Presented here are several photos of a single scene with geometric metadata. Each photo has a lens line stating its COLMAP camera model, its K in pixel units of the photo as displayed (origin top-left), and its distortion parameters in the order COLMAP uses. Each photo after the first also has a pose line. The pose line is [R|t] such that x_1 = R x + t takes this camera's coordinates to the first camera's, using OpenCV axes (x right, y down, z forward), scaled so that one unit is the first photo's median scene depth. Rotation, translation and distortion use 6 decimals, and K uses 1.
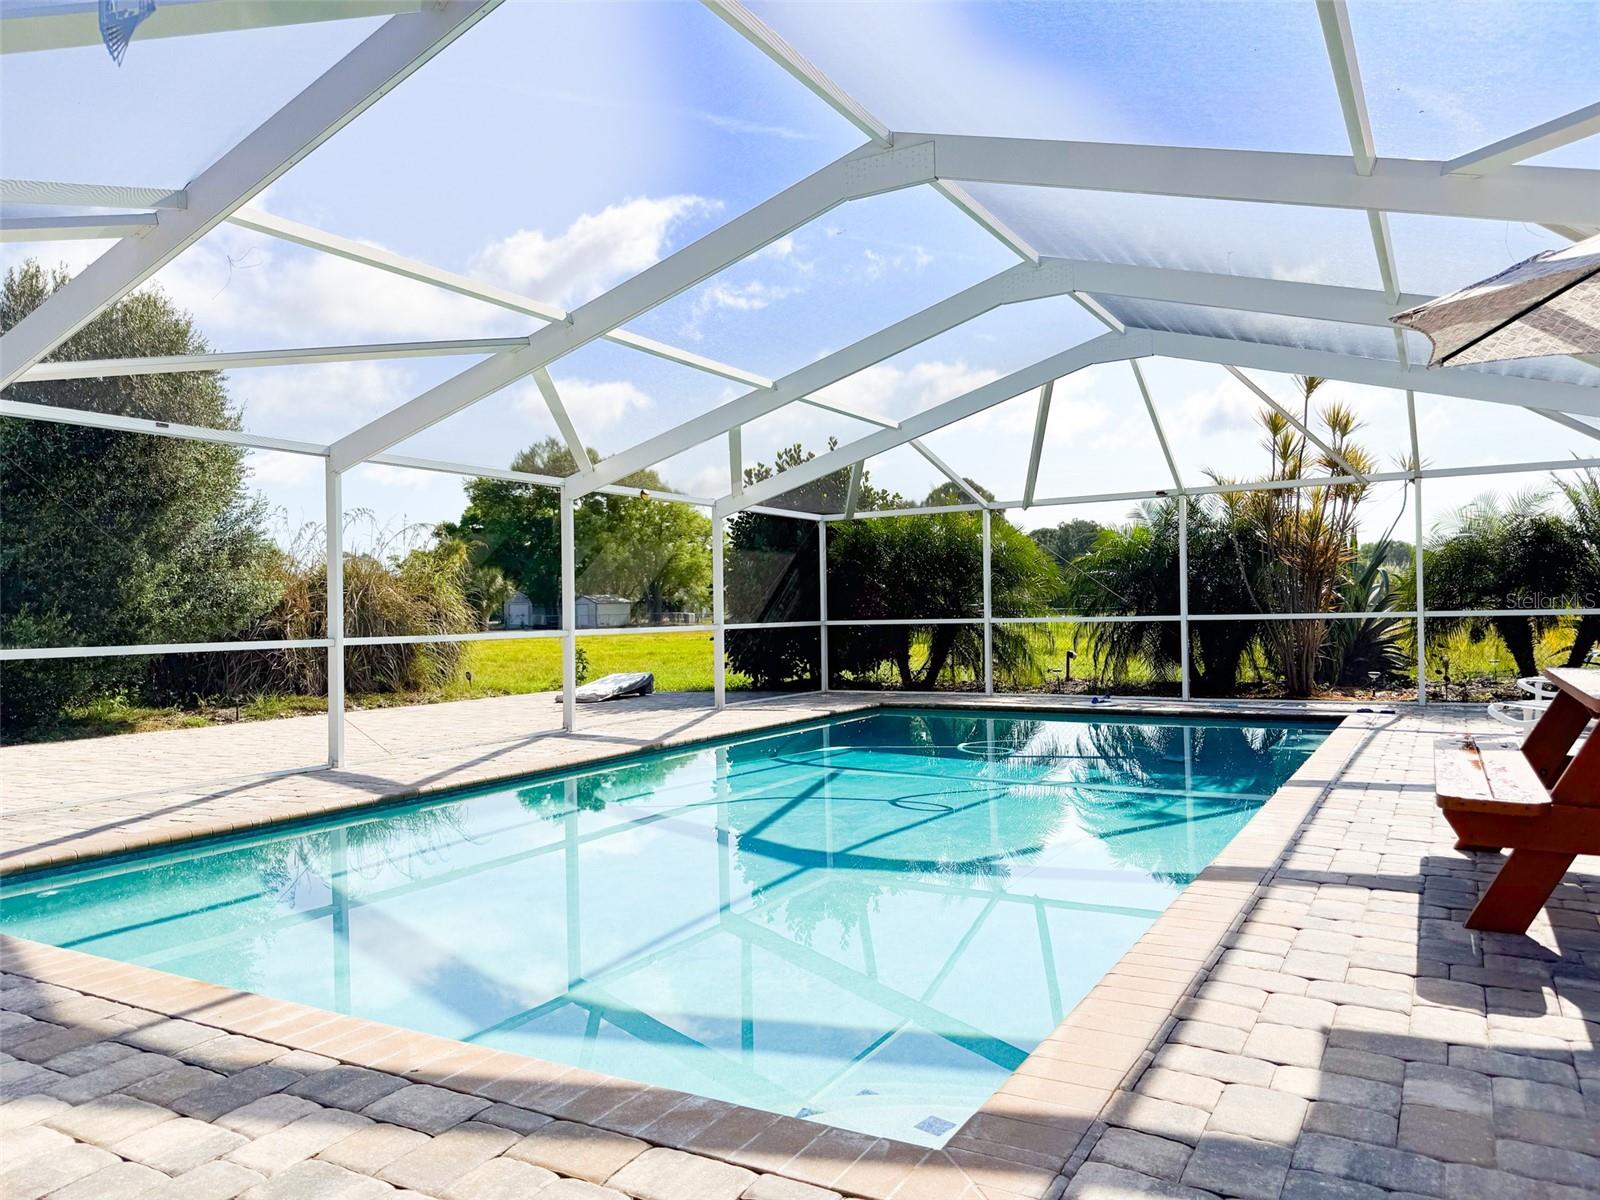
lens RADIAL K [[1099.3, 0, 808.3], [0, 1099.3, 606.0], [0, 0, 1]] dist [0.067627, -0.071829]
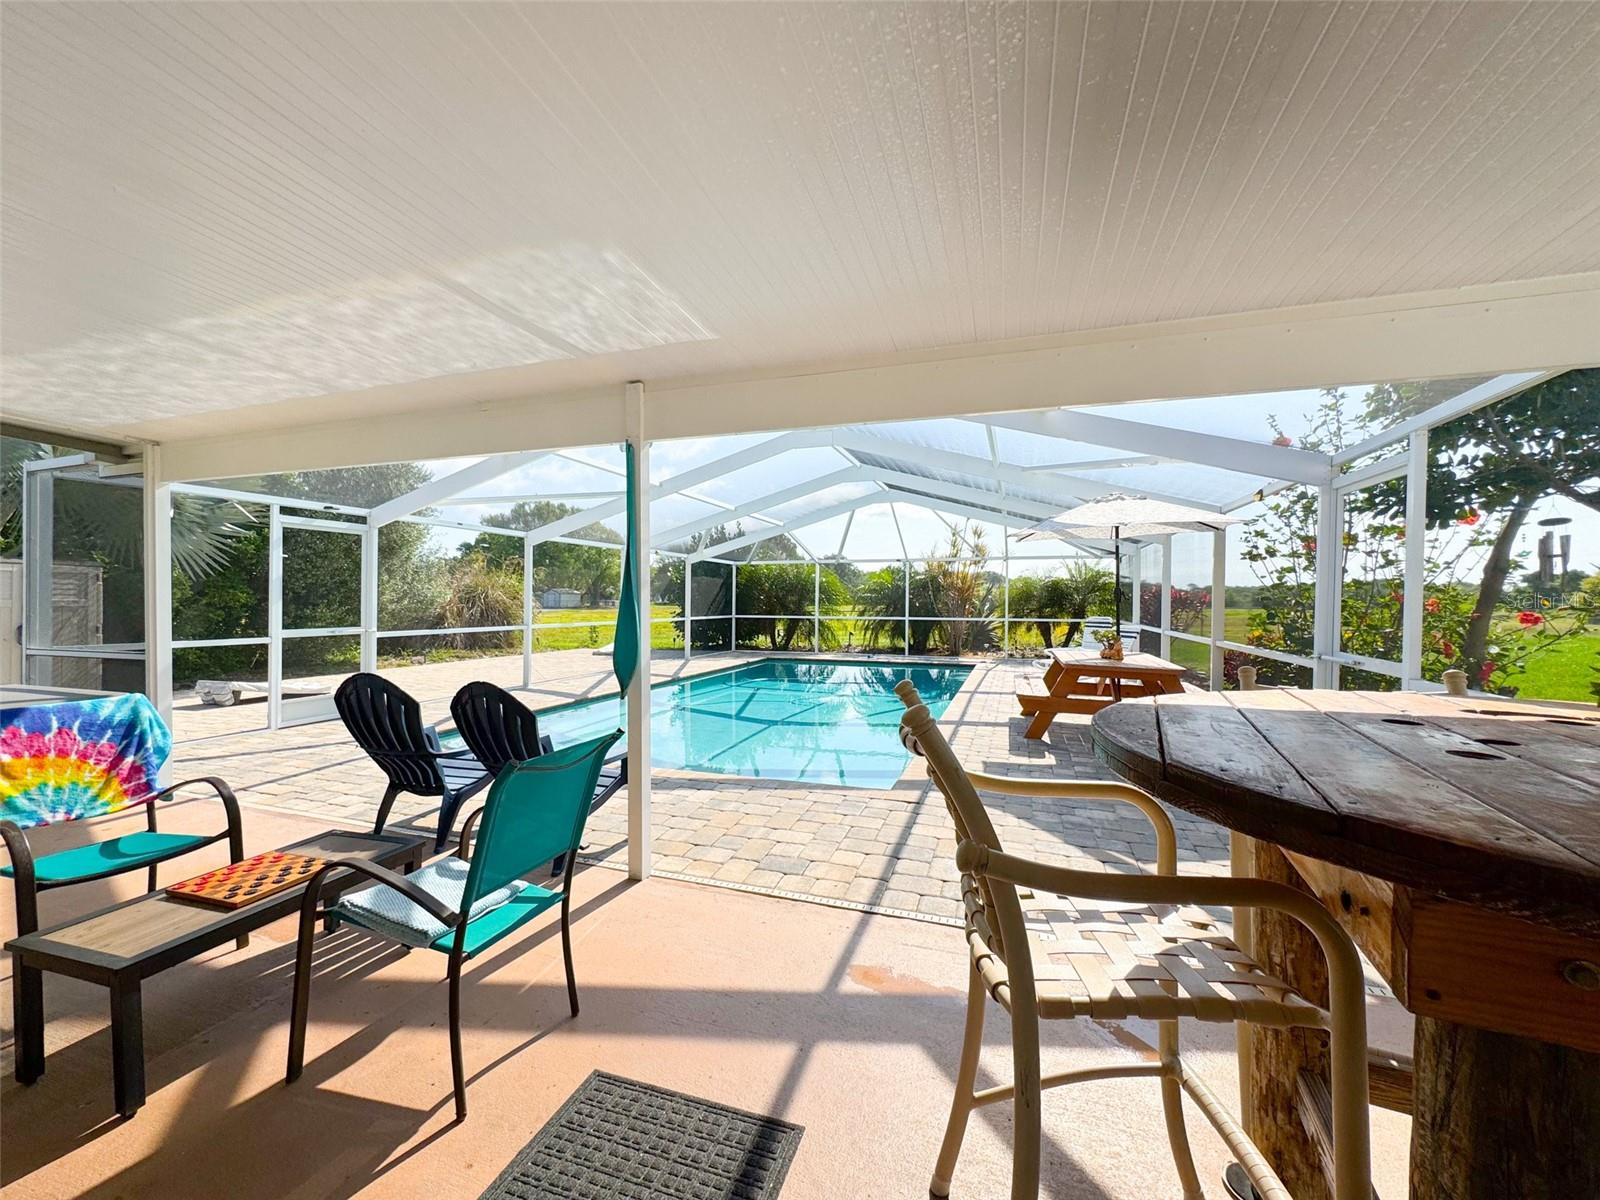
lens RADIAL K [[640.5, 0, 800.0], [0, 640.5, 600.0], [0, 0, 1]] dist [0.001238, 0.000182]
pose [[0.980384, 0.025127, 0.195491, -0.108200], [-0.026100, 0.999656, 0.002401, -0.022199], [-0.195363, -0.007456, 0.980703, -0.177909]]
